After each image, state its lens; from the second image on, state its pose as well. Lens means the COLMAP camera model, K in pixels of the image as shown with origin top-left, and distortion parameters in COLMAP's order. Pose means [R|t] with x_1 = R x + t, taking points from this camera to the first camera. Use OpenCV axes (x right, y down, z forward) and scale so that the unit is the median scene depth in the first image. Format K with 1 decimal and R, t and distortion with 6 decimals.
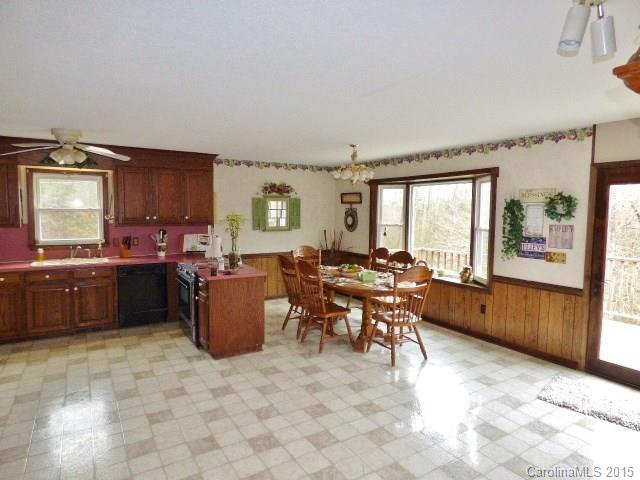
lens RADIAL K [[392.3, 0, 320.6], [0, 392.3, 238.0], [0, 0, 1]] dist [-0.001215, -0.000779]
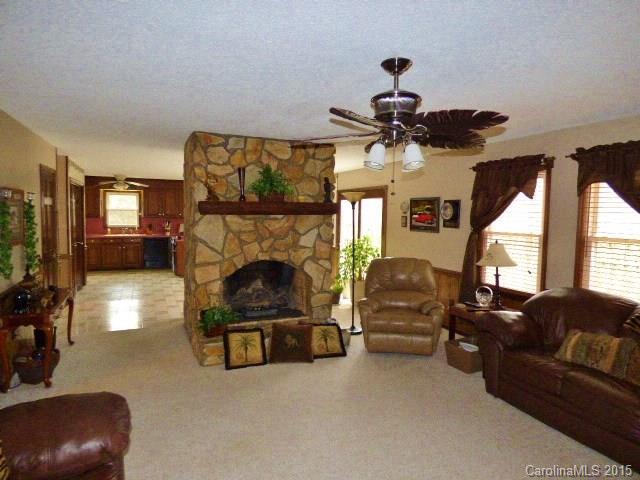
lens RADIAL K [[392.3, 0, 322.7], [0, 392.3, 238.8], [0, 0, 1]] dist [-0.001215, -0.000779]
pose [[0.989650, 0.012933, -0.142920, 0.667220], [-0.012683, 0.999916, 0.002661, 0.057657], [0.142943, -0.000821, 0.989731, -0.848210]]
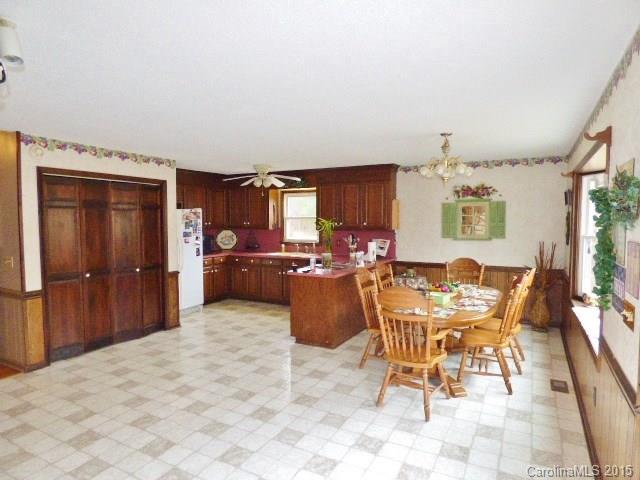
lens RADIAL K [[392.3, 0, 324.0], [0, 392.3, 241.7], [0, 0, 1]] dist [-0.001215, -0.000779]
pose [[0.492263, 0.041773, -0.869444, 0.629352], [-0.051615, 0.998491, 0.018750, -0.018051], [0.868915, 0.035647, 0.493676, 0.375058]]
